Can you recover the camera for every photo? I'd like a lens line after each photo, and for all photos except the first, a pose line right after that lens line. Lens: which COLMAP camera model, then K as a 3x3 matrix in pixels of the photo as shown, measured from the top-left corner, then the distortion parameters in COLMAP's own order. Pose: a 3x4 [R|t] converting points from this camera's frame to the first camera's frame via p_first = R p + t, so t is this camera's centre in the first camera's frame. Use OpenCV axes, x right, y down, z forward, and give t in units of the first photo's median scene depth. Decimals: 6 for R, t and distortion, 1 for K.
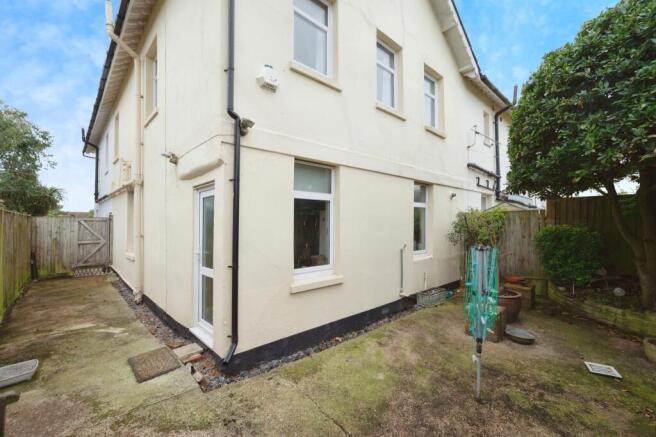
lens RADIAL K [[278.0, 0, 328.0], [0, 278.0, 218.5], [0, 0, 1]] dist [-0.000482, -0.000142]
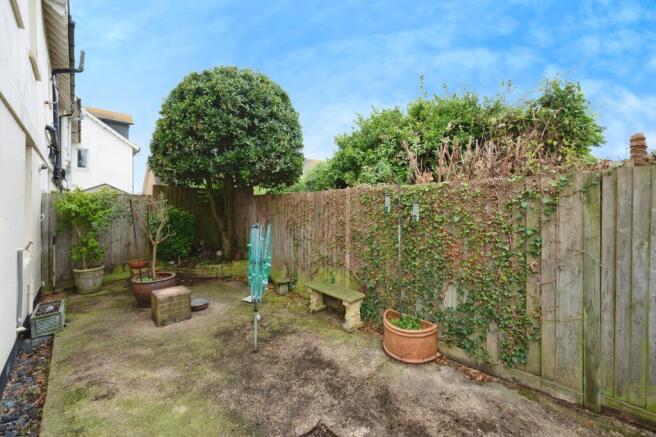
lens RADIAL K [[269.1, 0, 327.6], [0, 269.1, 211.0], [0, 0, 1]] dist [0.000121, -0.000002]
pose [[-0.078317, -0.008344, 0.996894, -0.541429], [-0.013395, 0.999884, 0.007316, 0.020954], [-0.996839, -0.012780, -0.078420, 0.646521]]
